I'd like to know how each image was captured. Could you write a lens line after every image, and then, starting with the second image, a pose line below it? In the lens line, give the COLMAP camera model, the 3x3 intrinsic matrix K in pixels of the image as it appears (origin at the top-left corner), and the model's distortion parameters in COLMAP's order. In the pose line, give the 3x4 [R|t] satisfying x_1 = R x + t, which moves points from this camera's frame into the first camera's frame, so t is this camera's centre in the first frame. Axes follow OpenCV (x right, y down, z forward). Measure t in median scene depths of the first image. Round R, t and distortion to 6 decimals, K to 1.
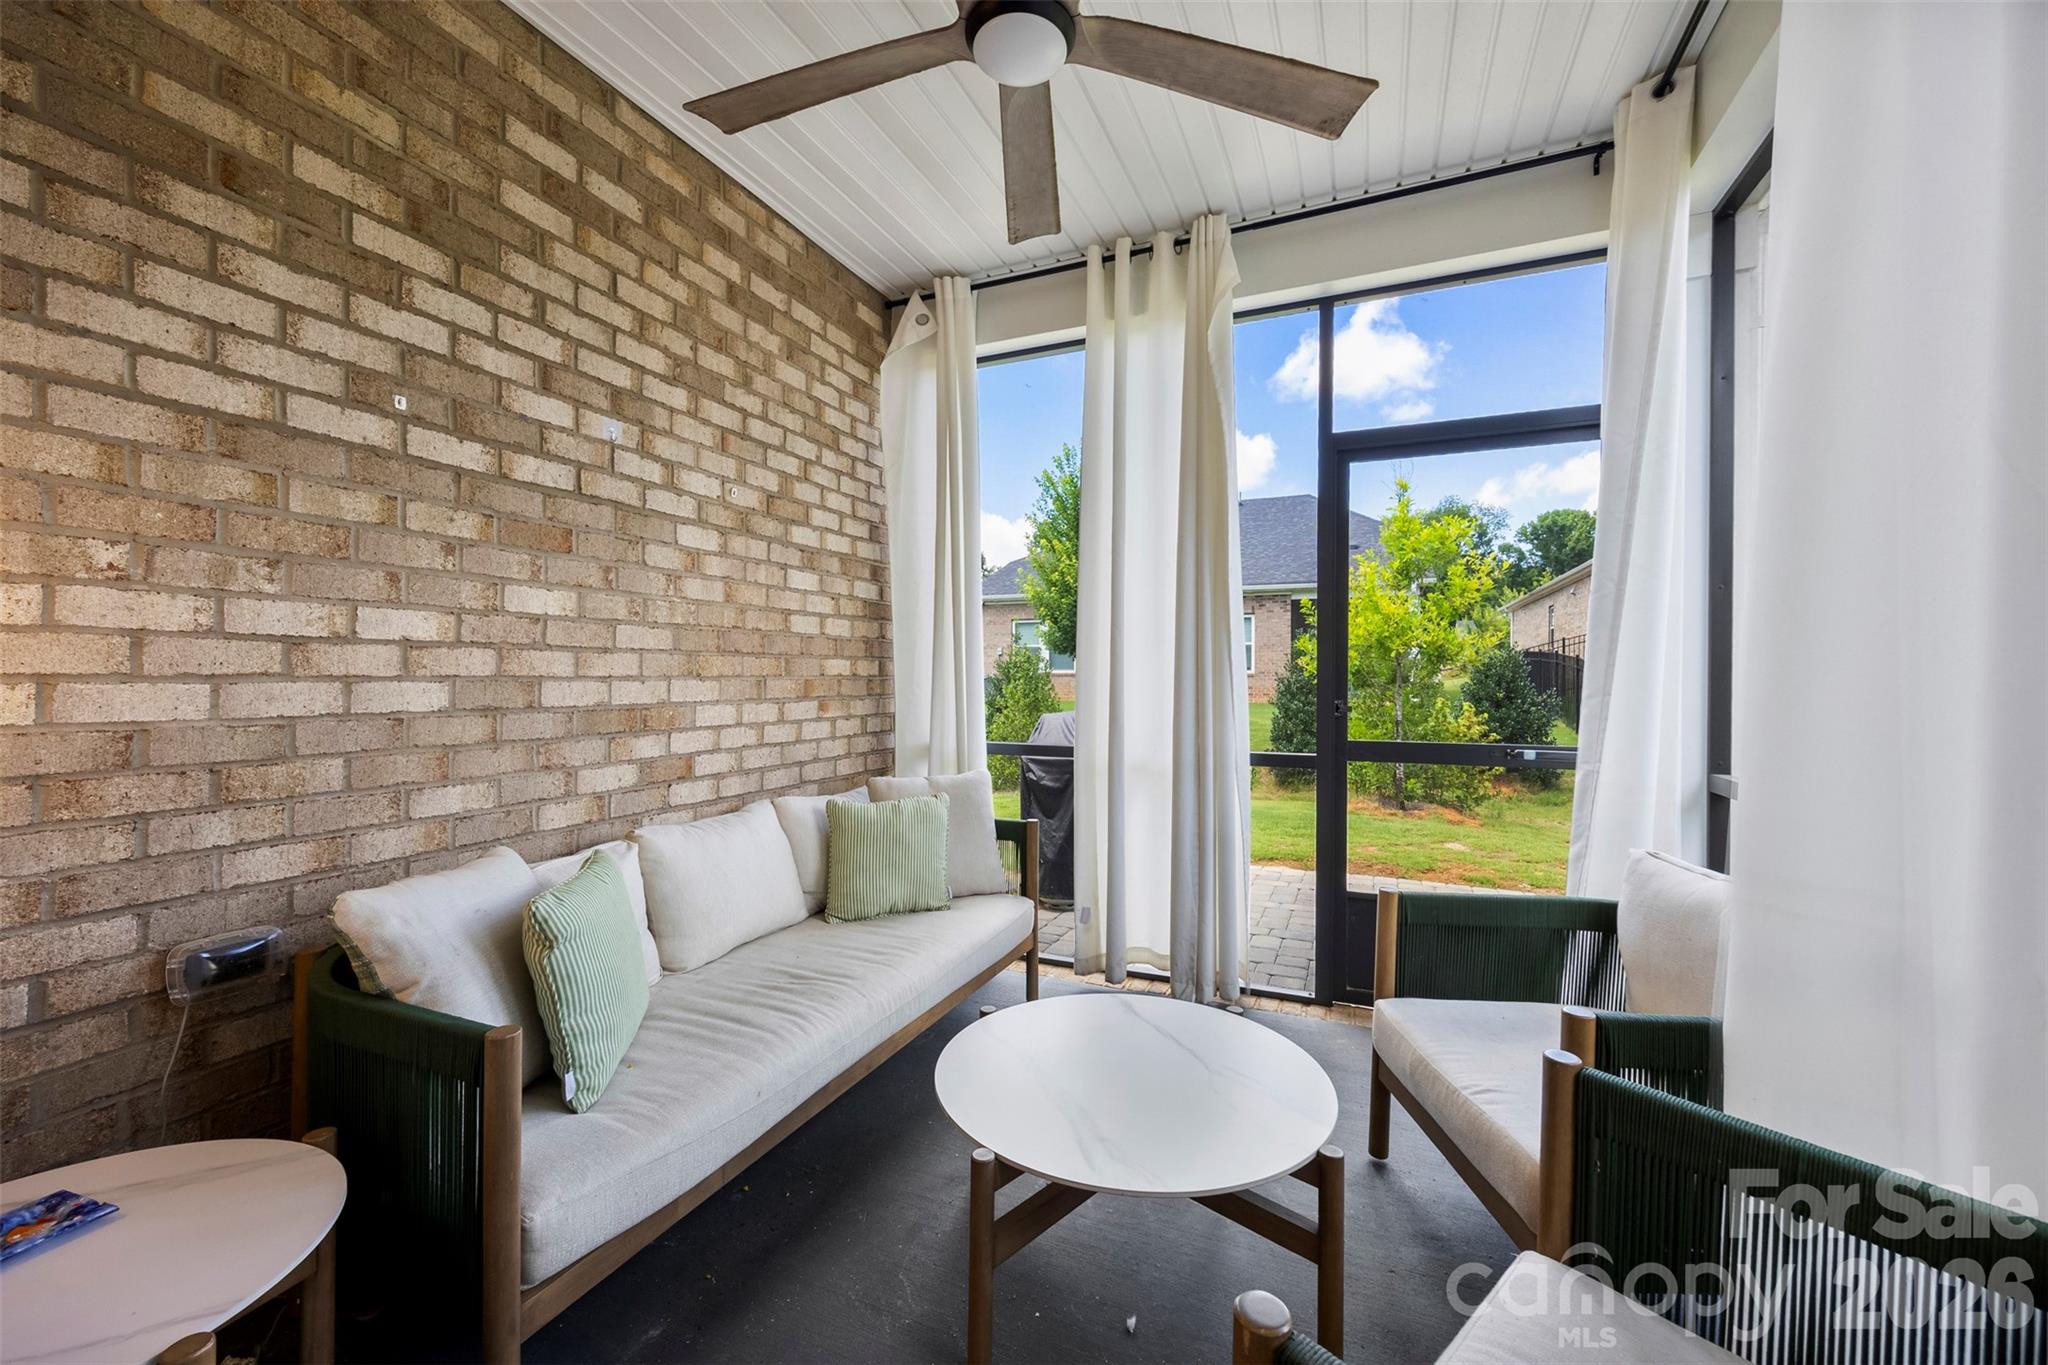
lens RADIAL K [[791.8, 0, 1022.6], [0, 791.8, 692.8], [0, 0, 1]] dist [0.000194, 0.000197]
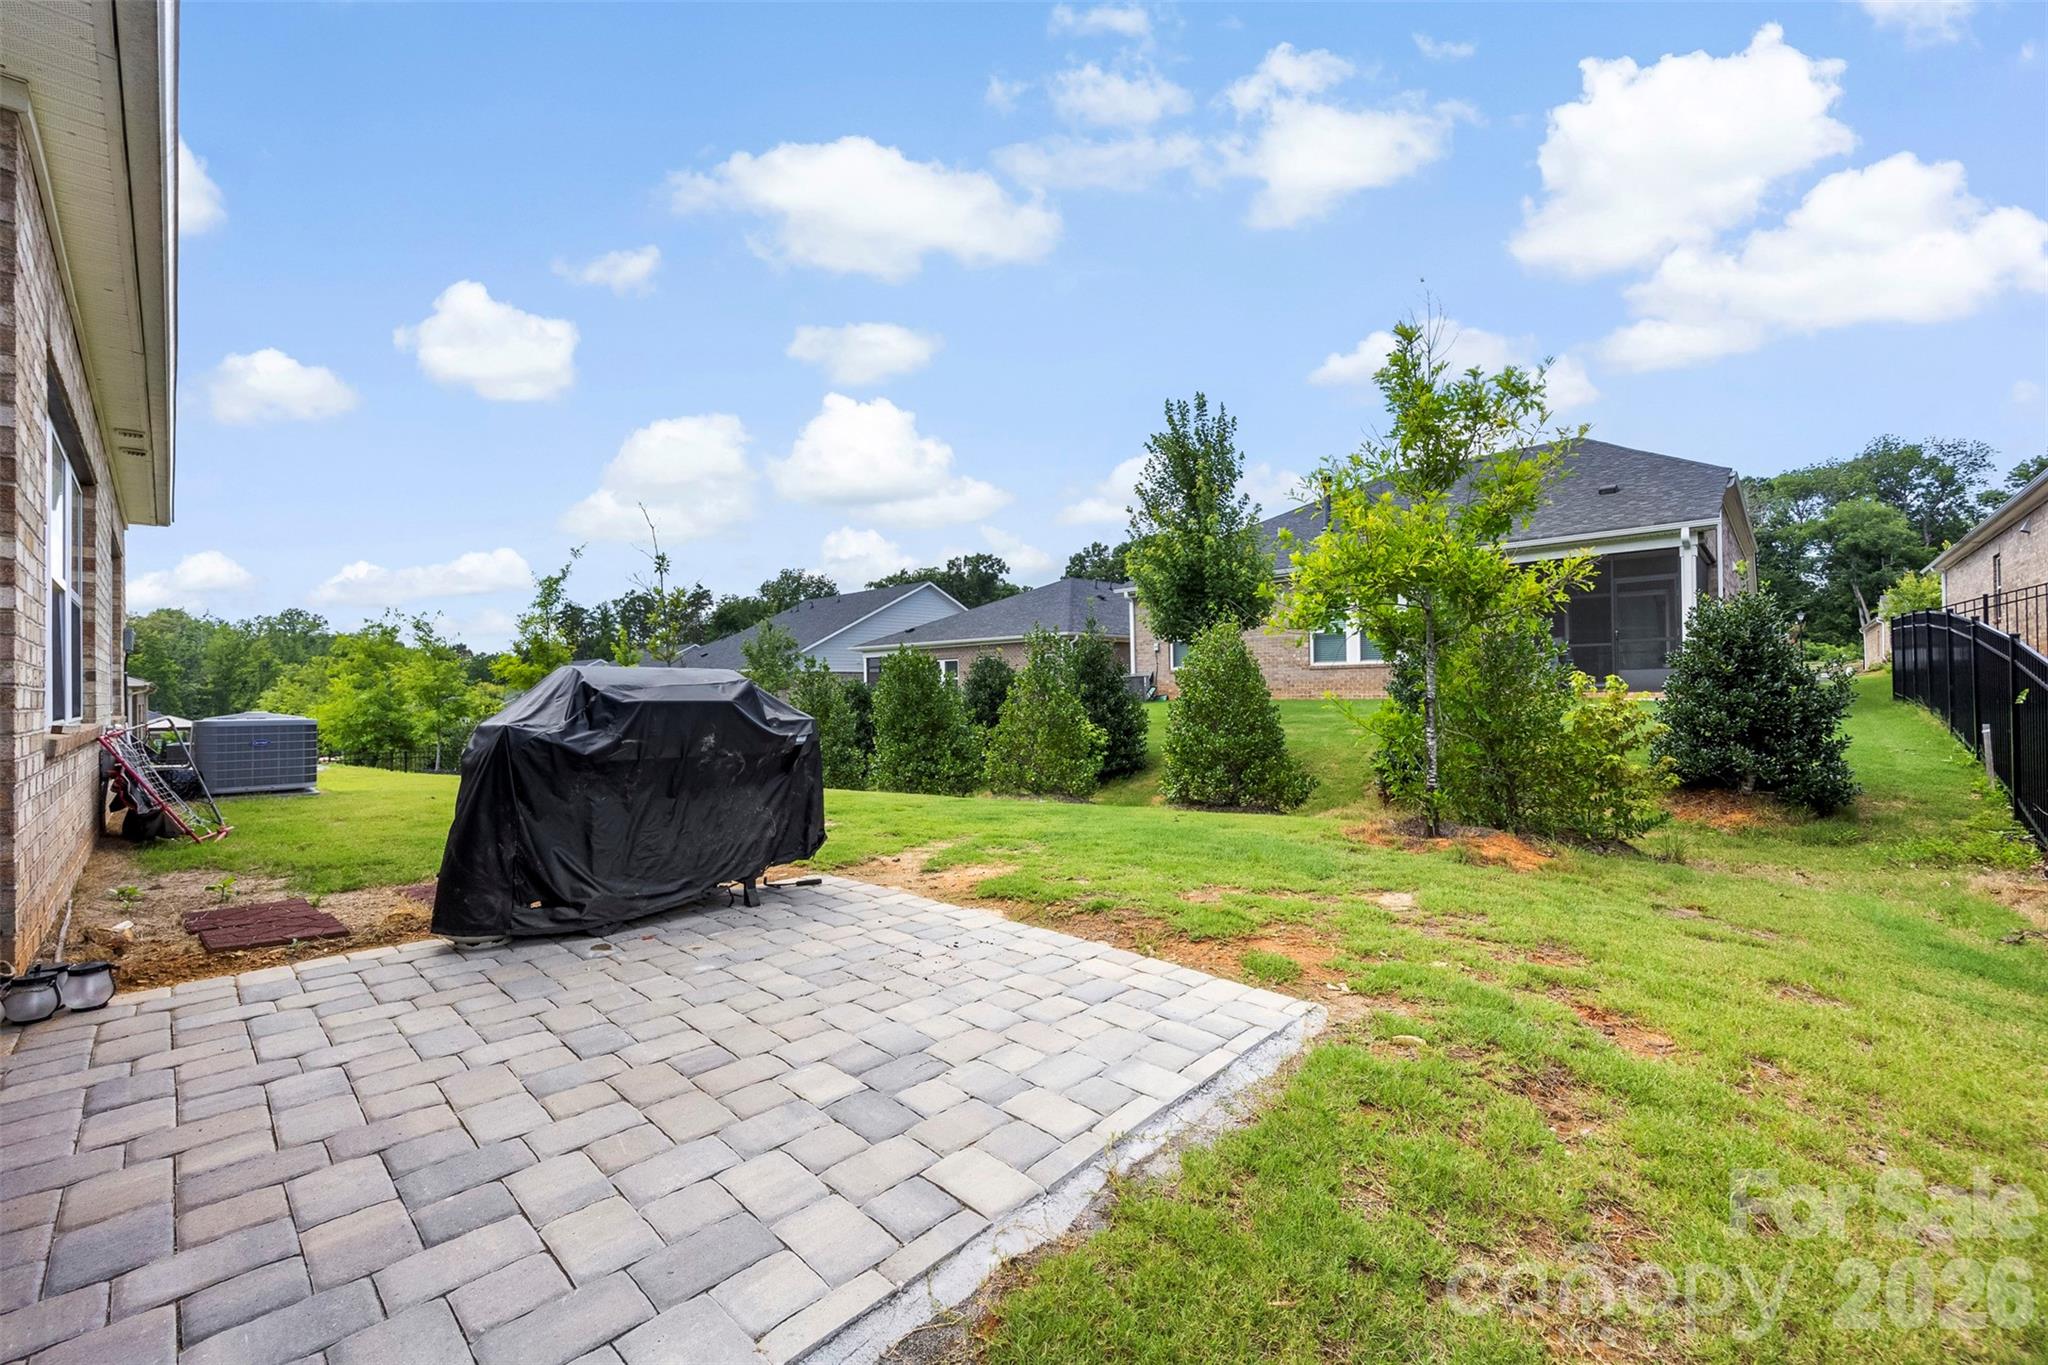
lens RADIAL K [[791.8, 0, 1027.7], [0, 791.8, 691.4], [0, 0, 1]] dist [0.000194, 0.000197]
pose [[0.942976, -0.012718, -0.332618, 0.116466], [0.008958, 0.999877, -0.012836, 0.010496], [0.332740, 0.009125, 0.942974, 0.085098]]
